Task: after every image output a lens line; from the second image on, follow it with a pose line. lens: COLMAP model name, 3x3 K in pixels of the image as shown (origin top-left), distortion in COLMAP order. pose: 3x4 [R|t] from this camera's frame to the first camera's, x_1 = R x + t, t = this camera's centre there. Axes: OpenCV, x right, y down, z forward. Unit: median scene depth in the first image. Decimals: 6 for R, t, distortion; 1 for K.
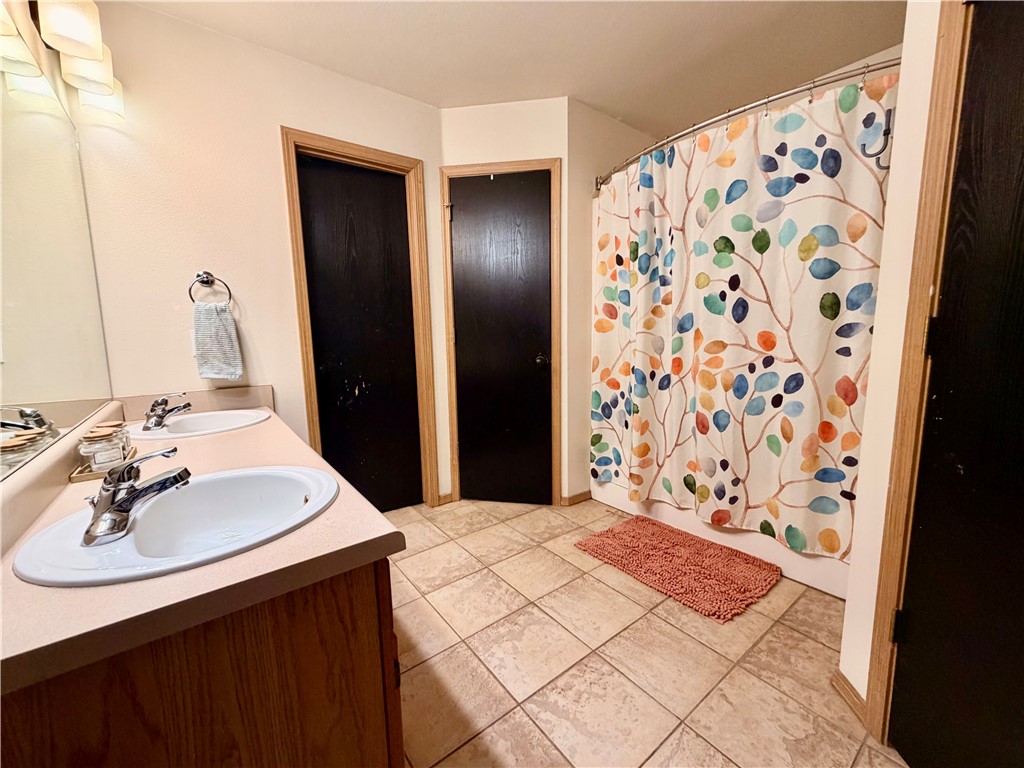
lens RADIAL K [[409.8, 0, 509.8], [0, 409.8, 384.7], [0, 0, 1]] dist [-0.001418, 0.000177]
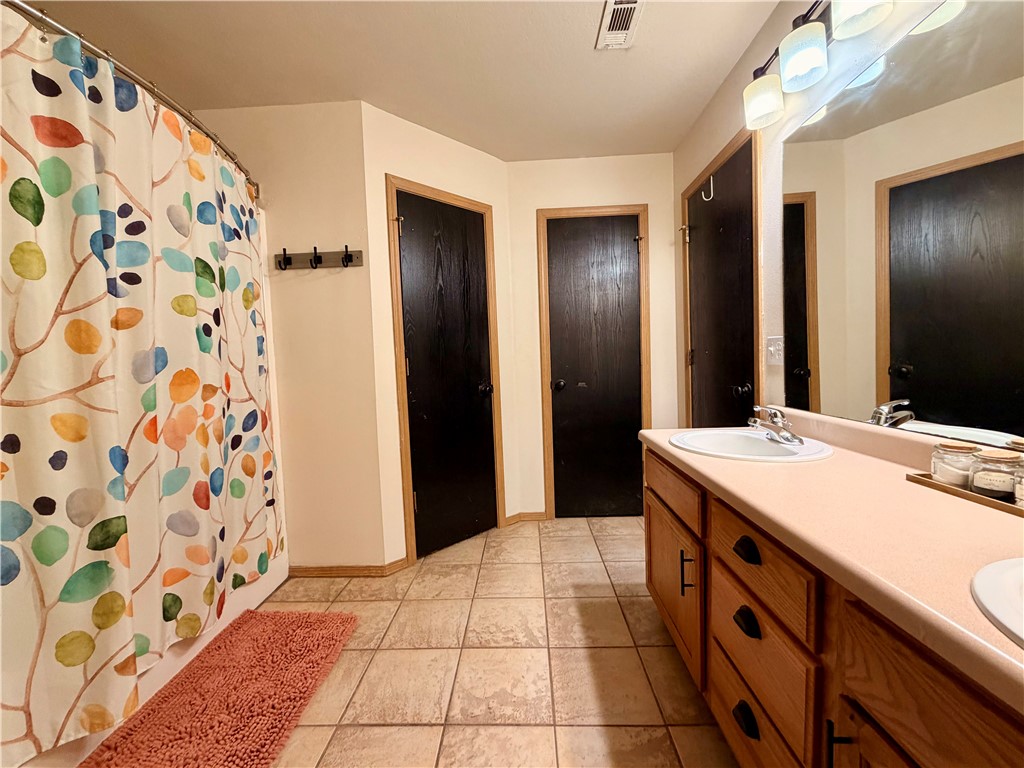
lens RADIAL K [[409.8, 0, 509.9], [0, 409.8, 384.5], [0, 0, 1]] dist [-0.001418, 0.000177]
pose [[-0.773954, 0.014281, 0.633081, -0.531293], [0.132842, 0.981161, 0.140269, -0.161509], [-0.619151, 0.192662, -0.761271, 1.431243]]
